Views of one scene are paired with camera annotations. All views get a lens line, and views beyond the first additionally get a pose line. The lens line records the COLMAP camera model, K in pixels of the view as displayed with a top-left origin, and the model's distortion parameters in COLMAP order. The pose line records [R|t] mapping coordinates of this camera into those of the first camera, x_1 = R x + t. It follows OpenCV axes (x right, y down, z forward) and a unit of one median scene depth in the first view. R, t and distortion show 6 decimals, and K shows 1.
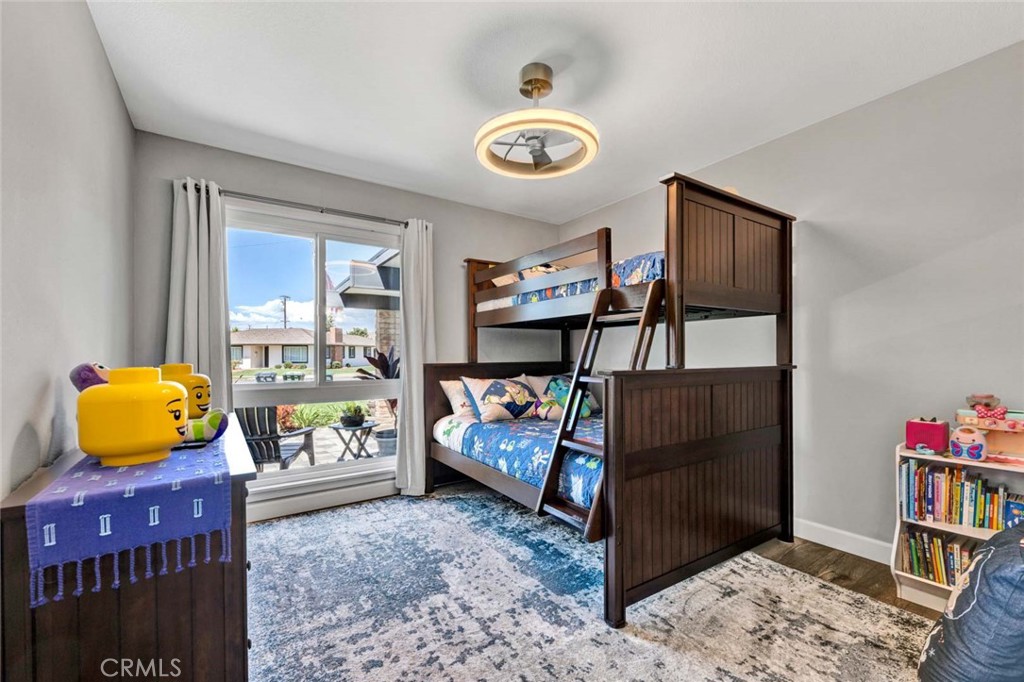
lens RADIAL K [[413.2, 0, 514.2], [0, 413.2, 350.6], [0, 0, 1]] dist [-0.011152, 0.000512]
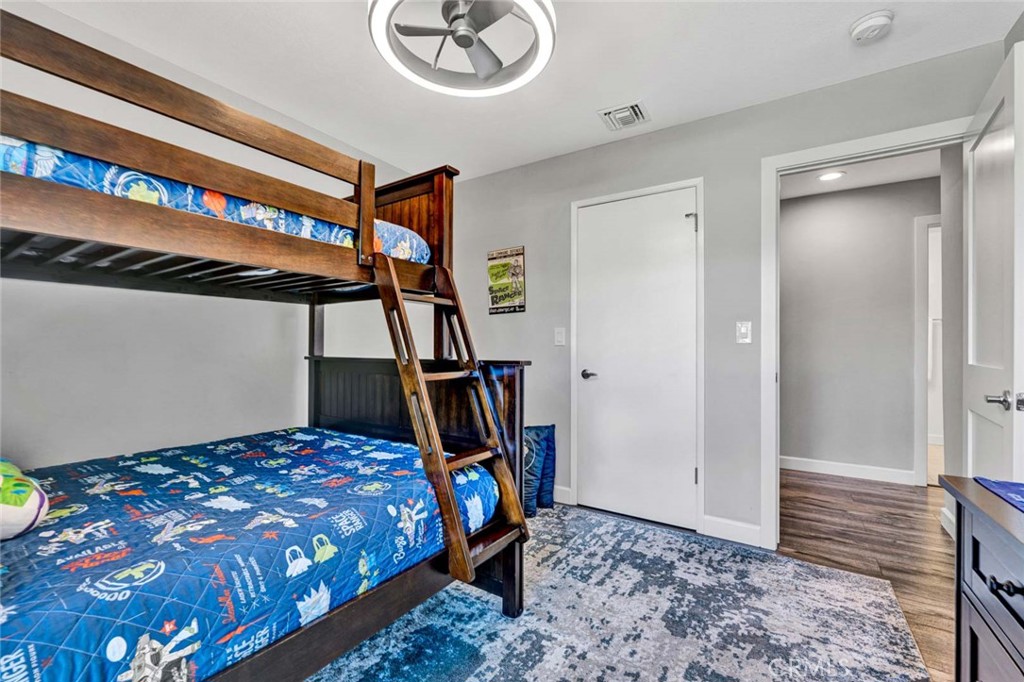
lens RADIAL K [[413.2, 0, 516.2], [0, 413.2, 345.6], [0, 0, 1]] dist [-0.011152, 0.000512]
pose [[-0.362567, 0.010970, 0.931893, -0.618880], [-0.003923, 0.999904, -0.013297, 0.024318], [-0.931949, -0.008477, -0.362489, 1.210383]]
